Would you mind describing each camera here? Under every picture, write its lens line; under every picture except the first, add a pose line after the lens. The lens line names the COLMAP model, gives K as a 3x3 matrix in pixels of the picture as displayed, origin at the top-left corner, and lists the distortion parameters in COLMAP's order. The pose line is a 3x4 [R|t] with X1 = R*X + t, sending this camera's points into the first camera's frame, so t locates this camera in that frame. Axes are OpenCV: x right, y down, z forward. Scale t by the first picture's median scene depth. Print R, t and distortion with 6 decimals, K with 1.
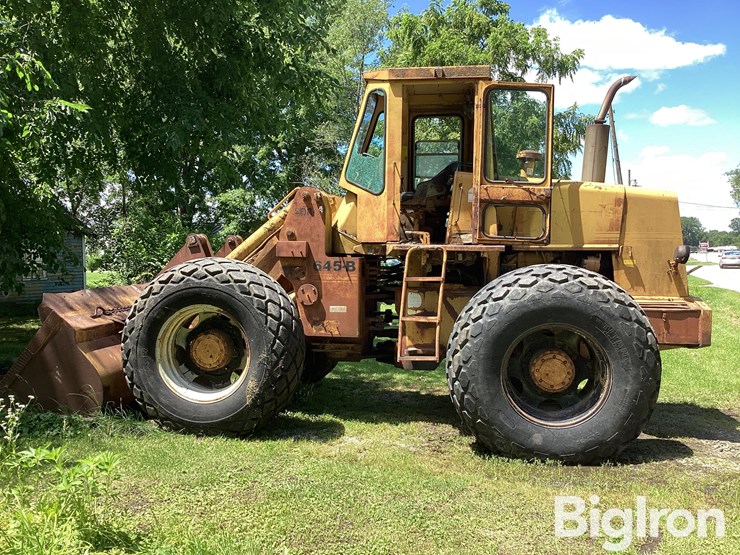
lens RADIAL K [[656.5, 0, 370.0], [0, 656.5, 277.5], [0, 0, 1]] dist [0.114010, -0.215469]
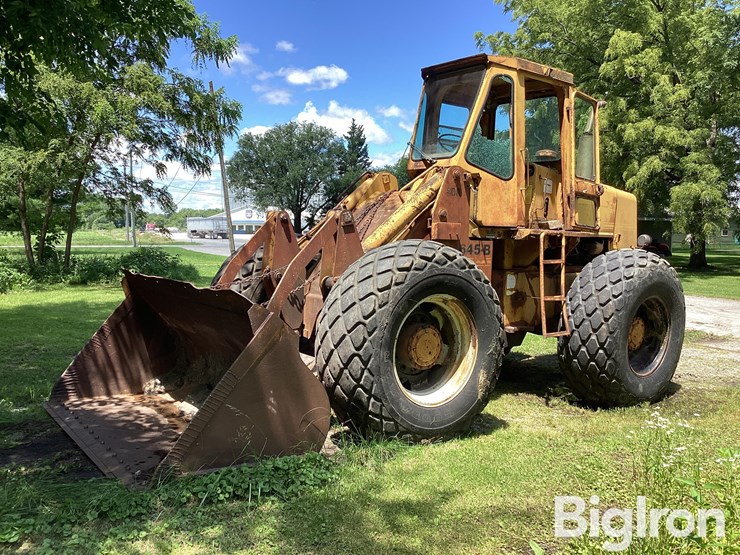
lens RADIAL K [[662.7, 0, 366.7], [0, 662.7, 277.7], [0, 0, 1]] dist [0.124693, -0.236926]
pose [[0.696038, -0.028892, 0.717424, -0.896518], [0.004972, 0.999360, 0.035423, -0.011538], [-0.717988, -0.021089, 0.695736, 0.433578]]
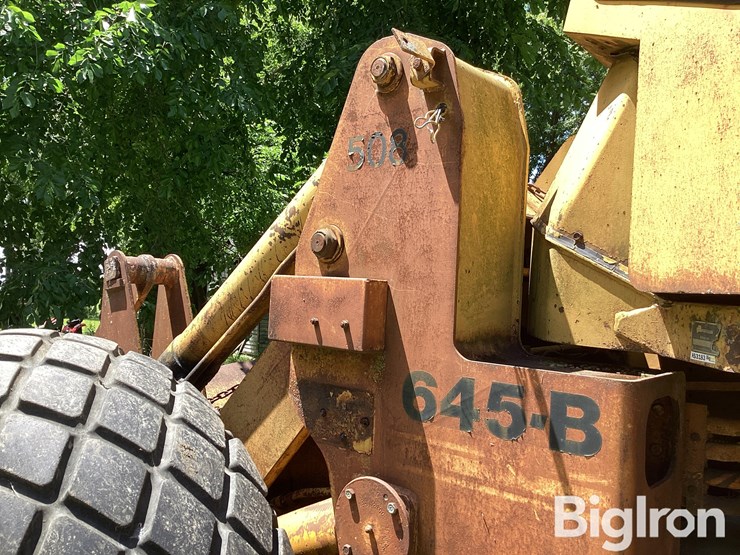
lens RADIAL K [[662.7, 0, 366.7], [0, 662.7, 277.7], [0, 0, 1]] dist [0.124693, -0.236926]
pose [[0.855764, 0.020285, -0.516968, 0.015533], [-0.061546, 0.996127, -0.062794, -0.042337], [0.513692, 0.085554, 0.853699, 0.825439]]
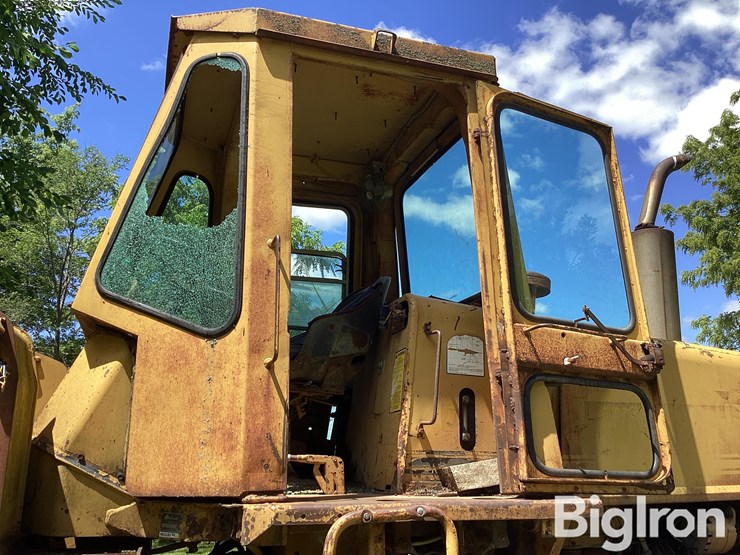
lens RADIAL K [[662.7, 0, 366.7], [0, 662.7, 277.7], [0, 0, 1]] dist [0.124693, -0.236926]
pose [[0.906244, 0.100015, 0.410755, -0.056340], [0.032309, 0.952385, -0.303181, -0.053586], [-0.421520, 0.288027, 0.859862, 0.691906]]
